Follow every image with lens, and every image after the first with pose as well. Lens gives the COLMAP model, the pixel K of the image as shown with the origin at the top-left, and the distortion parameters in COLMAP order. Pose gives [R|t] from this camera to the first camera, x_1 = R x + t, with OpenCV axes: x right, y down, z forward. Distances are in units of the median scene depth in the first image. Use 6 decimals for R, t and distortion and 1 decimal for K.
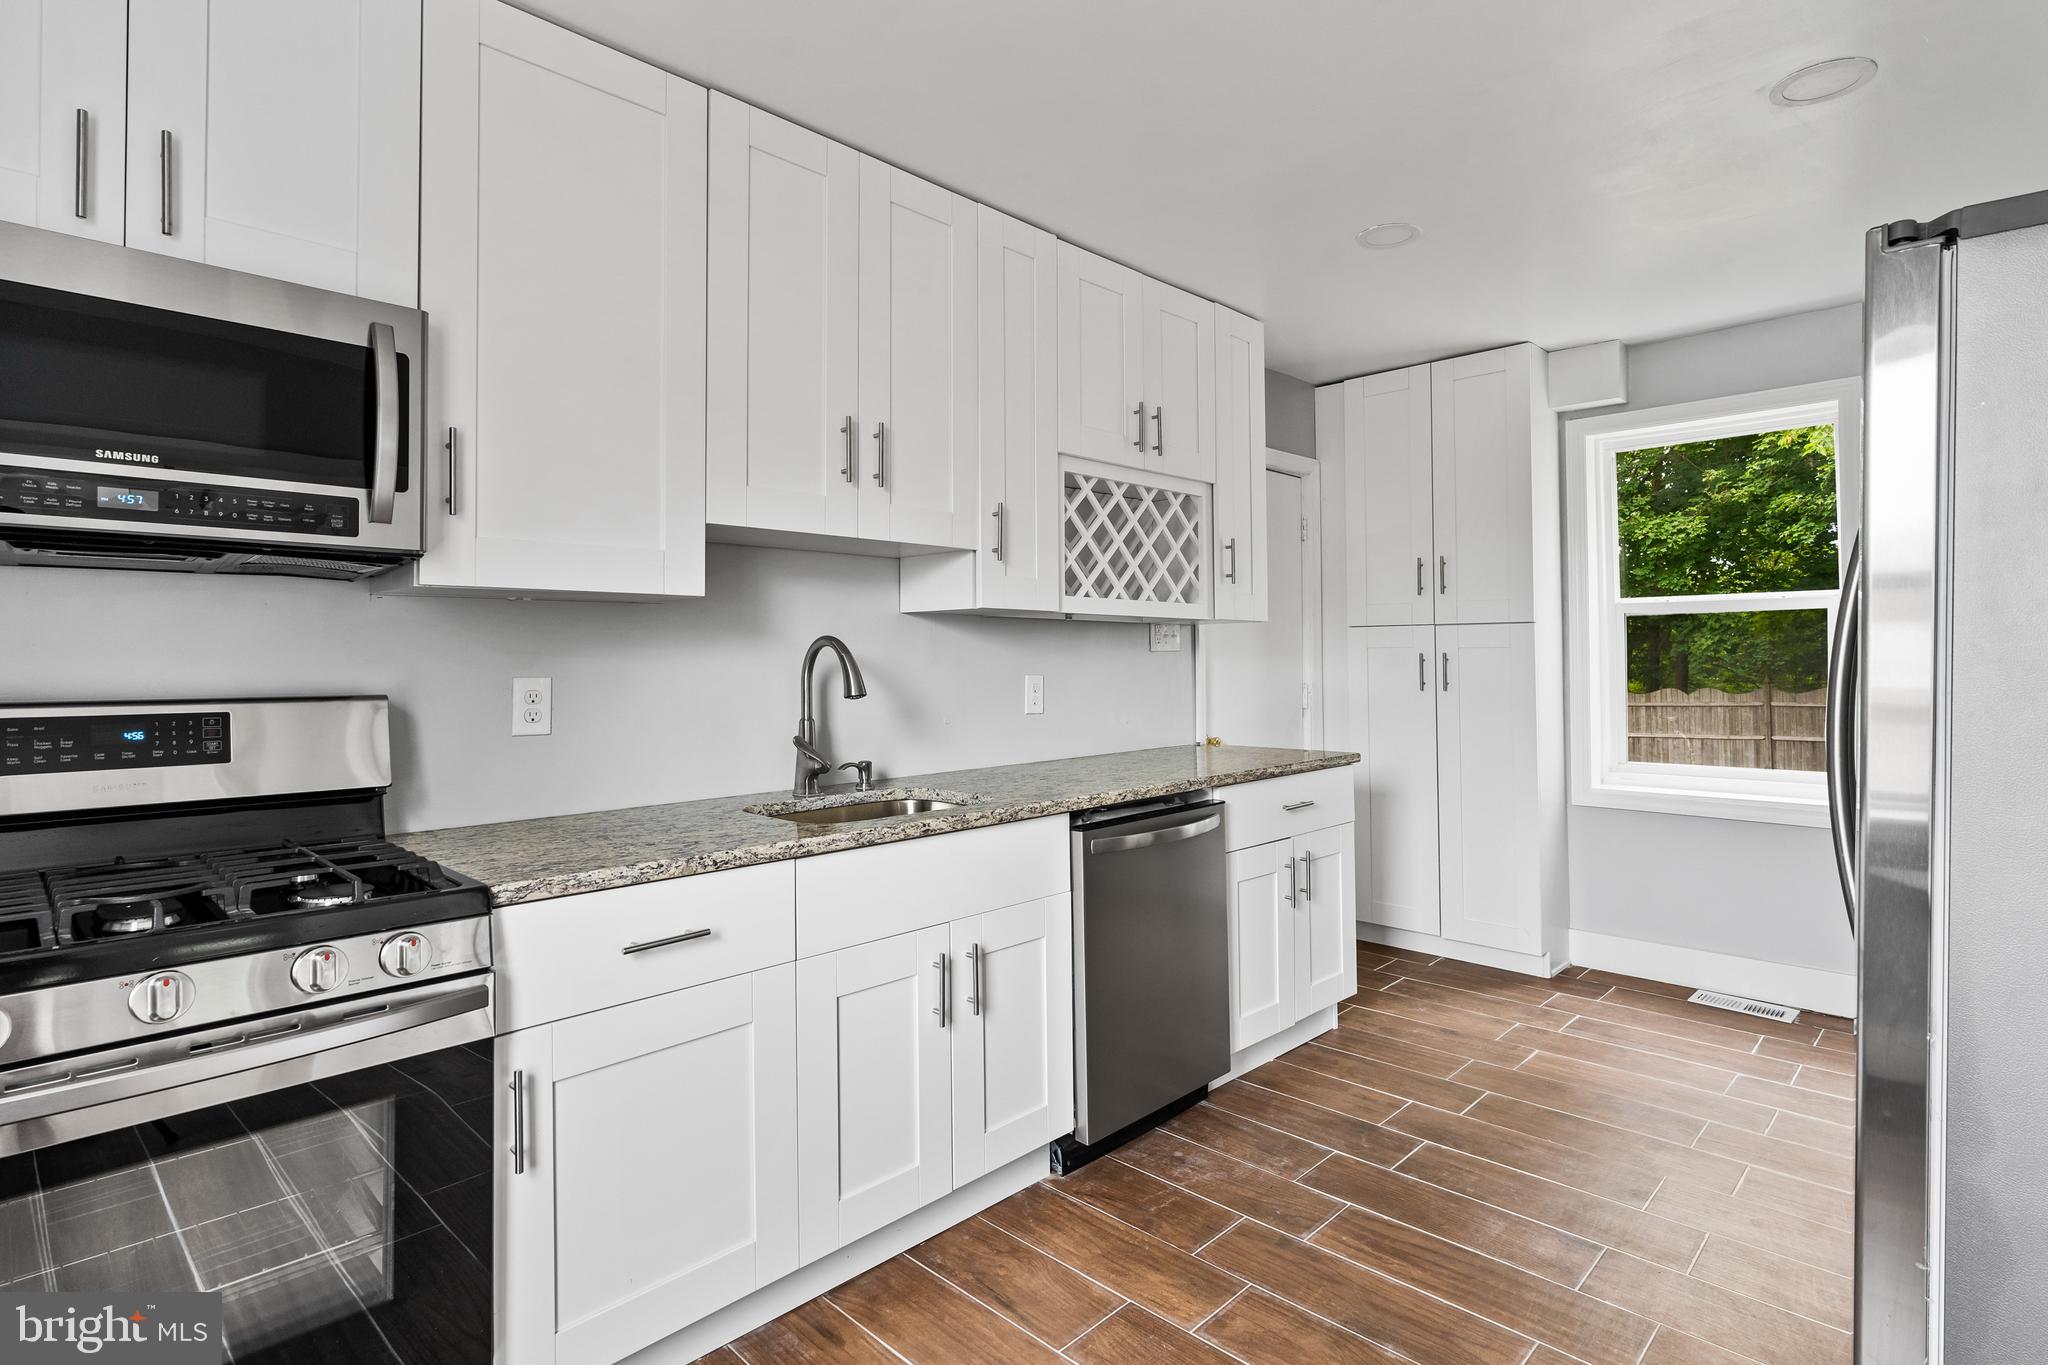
lens RADIAL K [[1029.5, 0, 1018.7], [0, 1029.5, 632.9], [0, 0, 1]] dist [-0.008890, 0.004617]
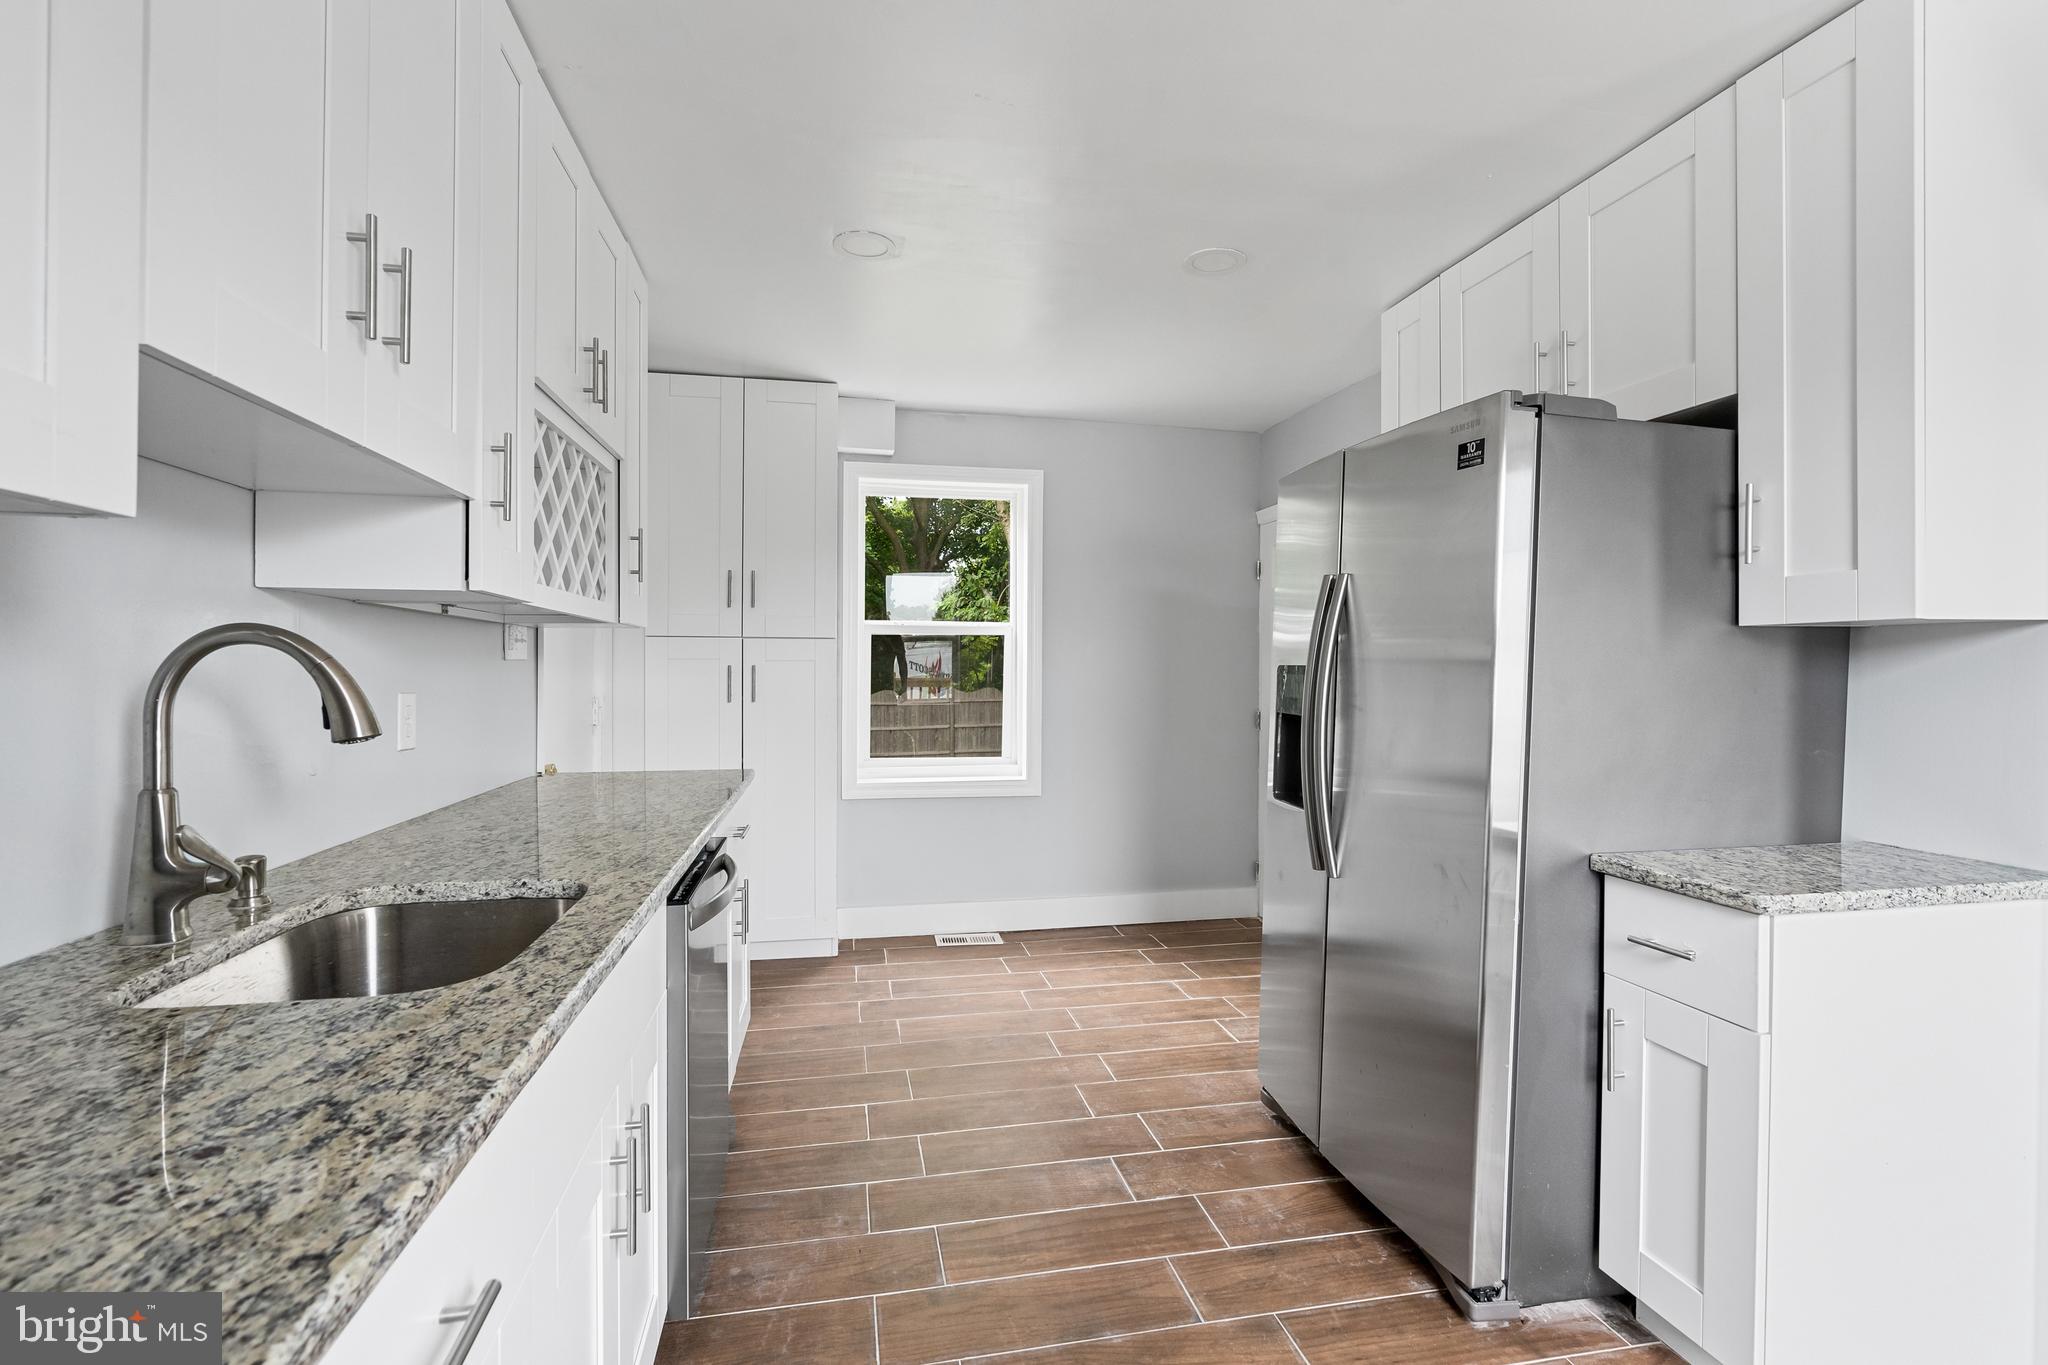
lens RADIAL K [[943.3, 0, 1024.8], [0, 943.3, 669.4], [0, 0, 1]] dist [-0.007886, 0.003036]
pose [[0.554339, 0.006900, 0.832262, -0.343113], [-0.029139, 0.999514, 0.011122, 0.008433], [-0.831780, -0.030416, 0.554271, 0.396032]]
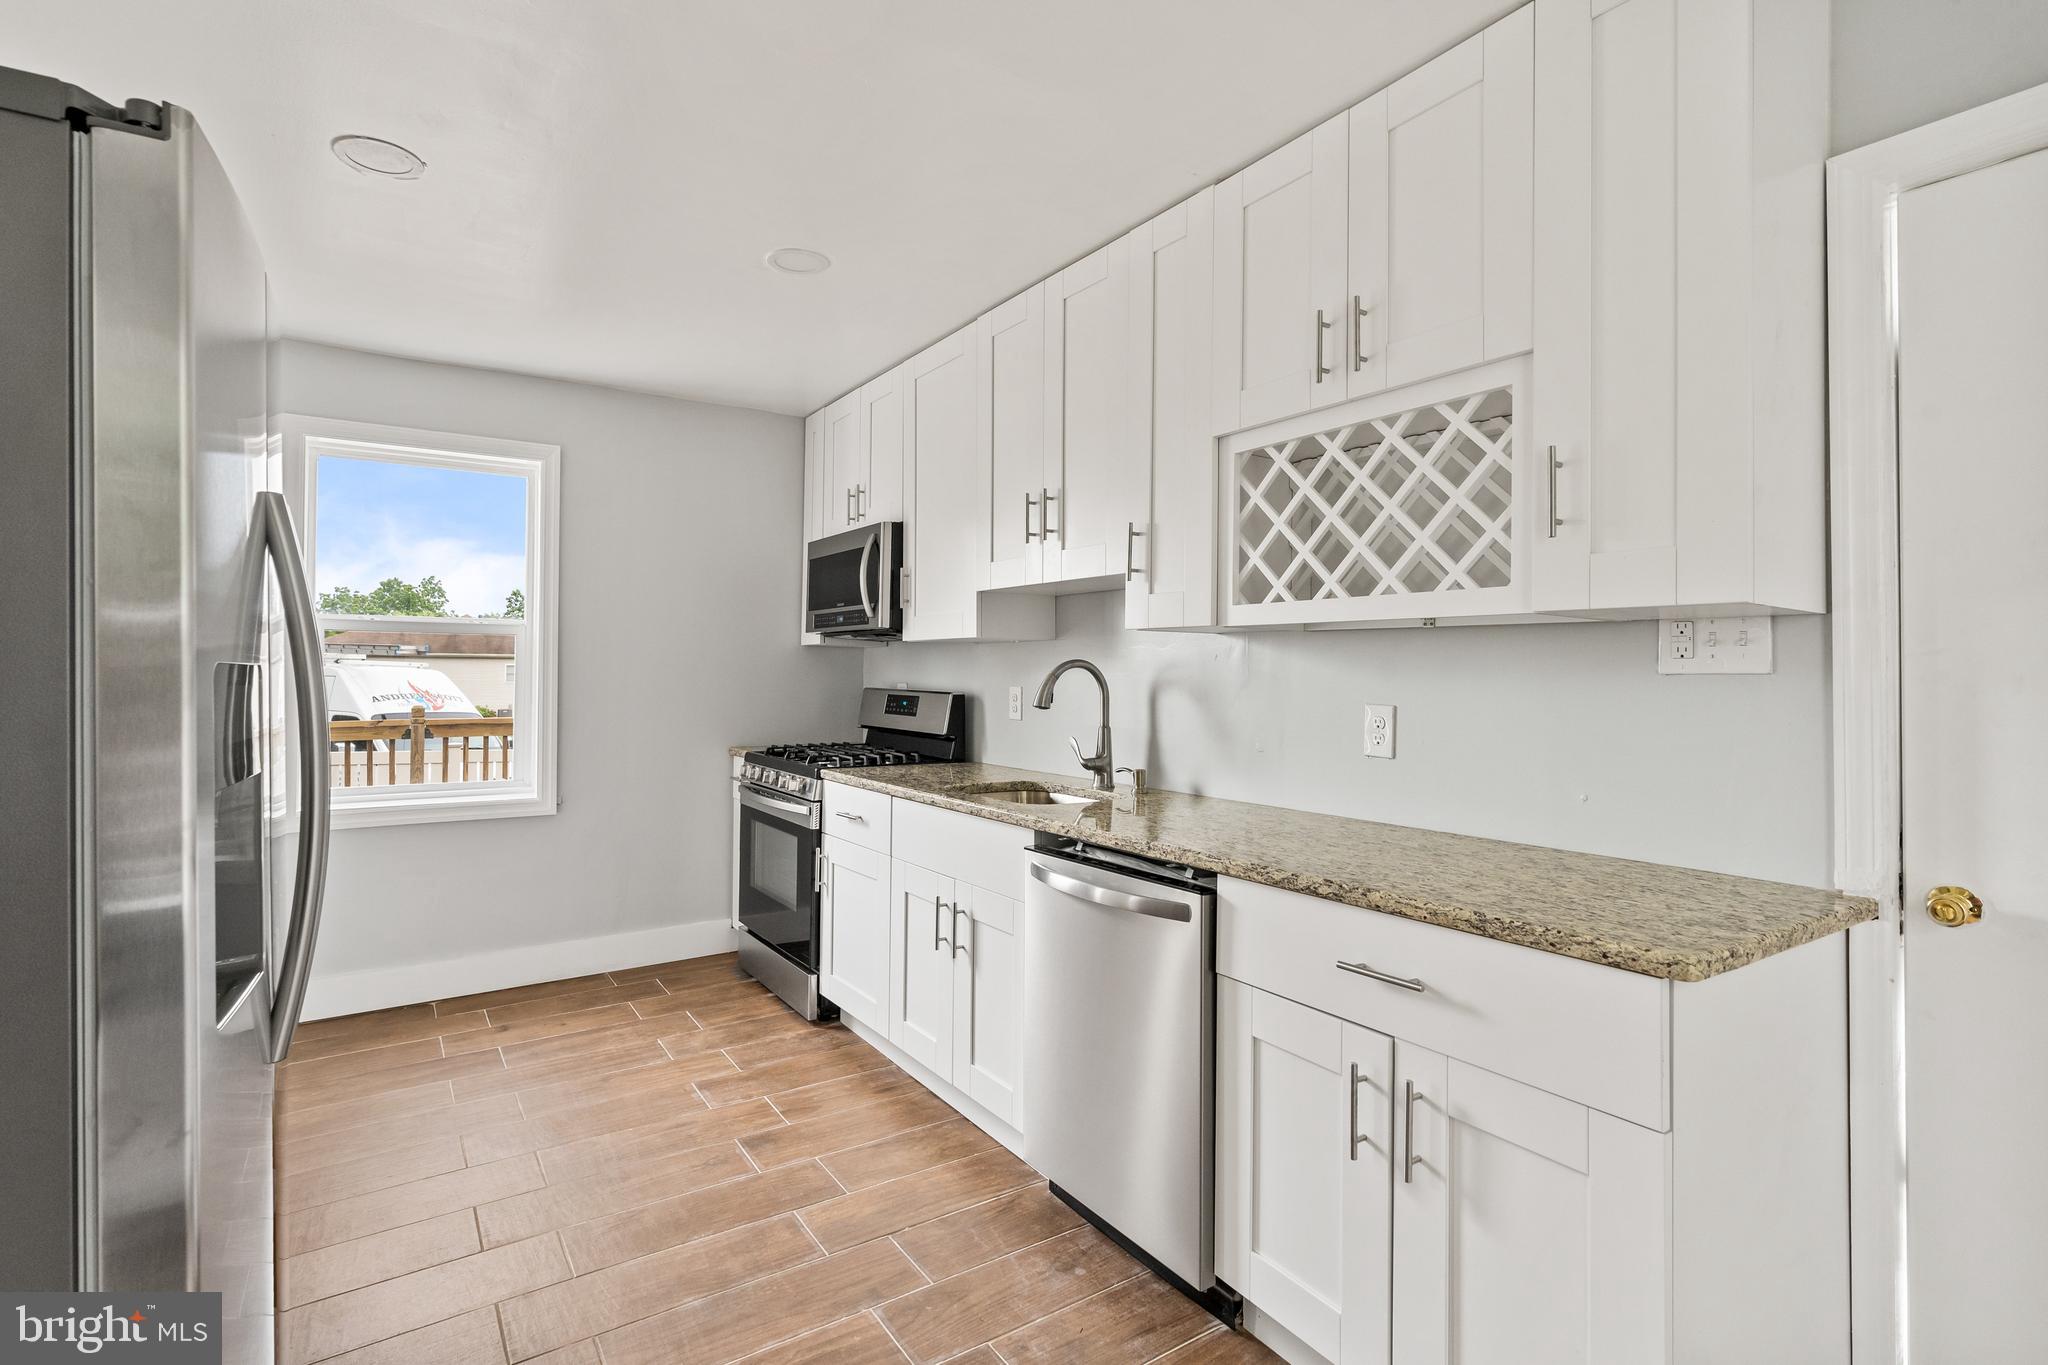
lens RADIAL K [[943.3, 0, 1005.0], [0, 943.3, 649.6], [0, 0, 1]] dist [-0.007886, 0.003036]
pose [[-0.193101, -0.020494, -0.980965, 0.919169], [0.016434, 0.999574, -0.024118, 0.016185], [0.981041, -0.020779, -0.192682, 1.082826]]
